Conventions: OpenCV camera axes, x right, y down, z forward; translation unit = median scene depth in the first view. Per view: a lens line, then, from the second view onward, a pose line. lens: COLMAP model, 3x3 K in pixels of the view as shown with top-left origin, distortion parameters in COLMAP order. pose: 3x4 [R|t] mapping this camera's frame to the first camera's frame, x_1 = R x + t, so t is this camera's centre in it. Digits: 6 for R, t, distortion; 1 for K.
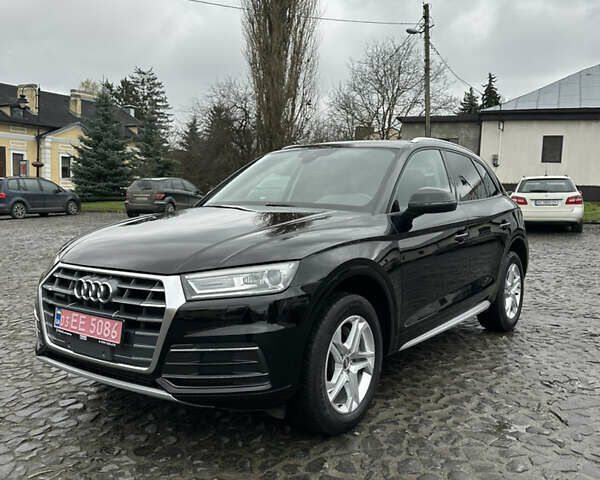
lens RADIAL K [[568.8, 0, 300.0], [0, 568.8, 240.0], [0, 0, 1]] dist [0.199009, -0.386489]
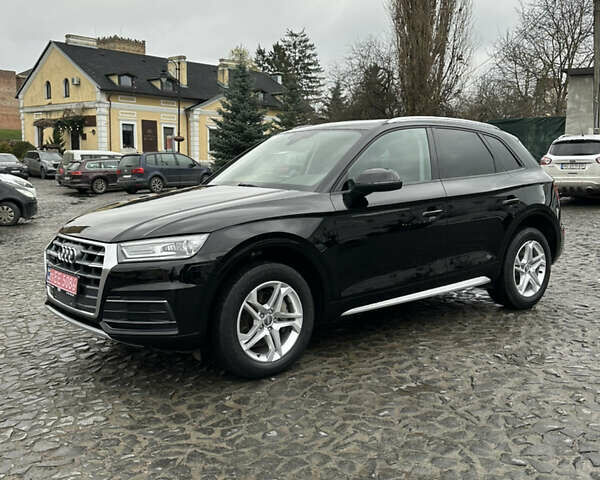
lens RADIAL K [[626.9, 0, 302.0], [0, 626.9, 240.0], [0, 0, 1]] dist [0.196461, -0.399337]
pose [[0.966523, 0.014814, -0.256154, 0.262844], [-0.004124, 0.999100, 0.042220, -0.003245], [0.256549, -0.039750, 0.965714, -0.122488]]
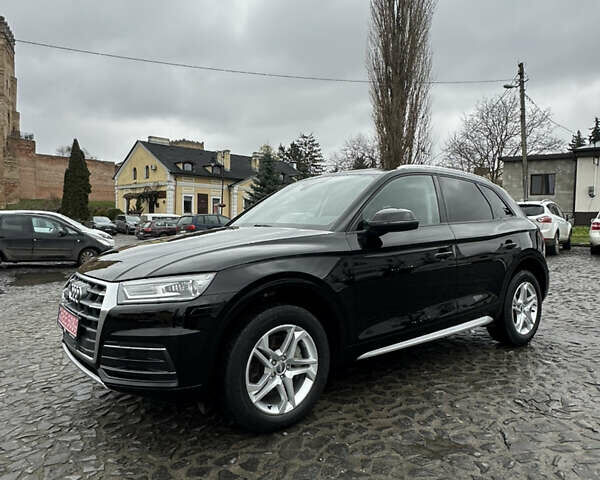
lens RADIAL K [[446.9, 0, 300.0], [0, 446.9, 240.0], [0, 0, 1]] dist [-0.001545, 0.001058]
pose [[0.960662, -0.001935, -0.277712, 0.193873], [-0.011003, 0.998925, -0.045021, 0.005613], [0.277501, 0.046306, 0.959609, 0.104158]]
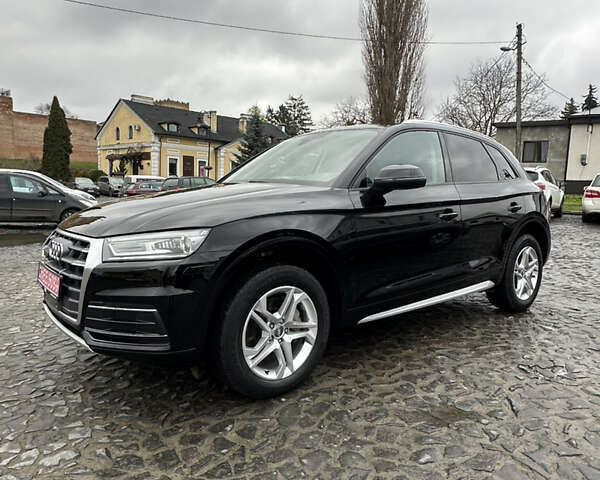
lens RADIAL K [[451.3, 0, 298.1], [0, 451.3, 236.3], [0, 0, 1]] dist [-0.001330, 0.000036]
pose [[0.966925, 0.028848, -0.253424, 0.172679], [-0.023900, 0.999459, 0.022582, 0.014324], [0.253938, -0.015778, 0.967092, 0.130012]]
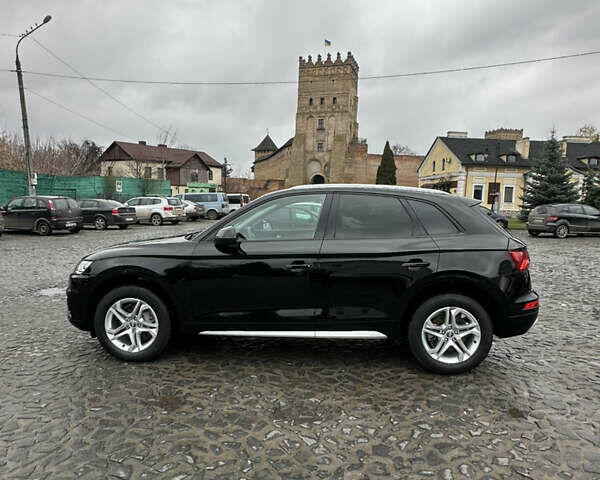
lens RADIAL K [[395.4, 0, 301.5], [0, 395.4, 240.4], [0, 0, 1]] dist [-0.005199, 0.000592]
pose [[0.540599, 0.070535, -0.838318, 0.744215], [-0.080035, 0.996271, 0.032214, -0.066786], [0.837465, 0.049680, 0.544229, 0.421465]]
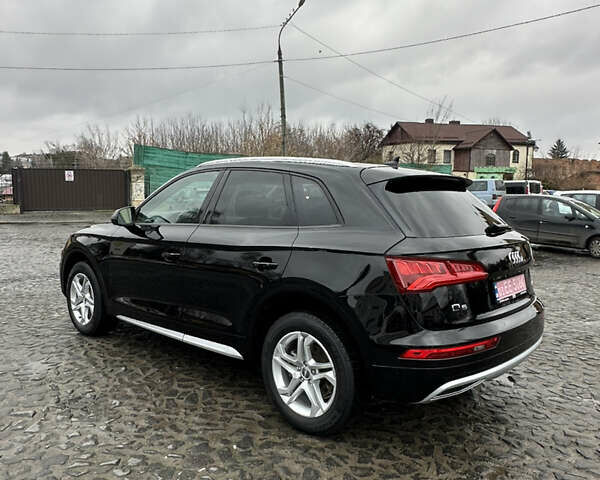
lens RADIAL K [[498.2, 0, 300.0], [0, 498.2, 240.0], [0, 0, 1]] dist [0.004137, 0.002250]
pose [[-0.102044, 0.082923, -0.991318, 0.879046], [-0.103194, 0.990261, 0.093457, -0.108647], [0.989413, 0.111834, -0.092493, 1.003939]]
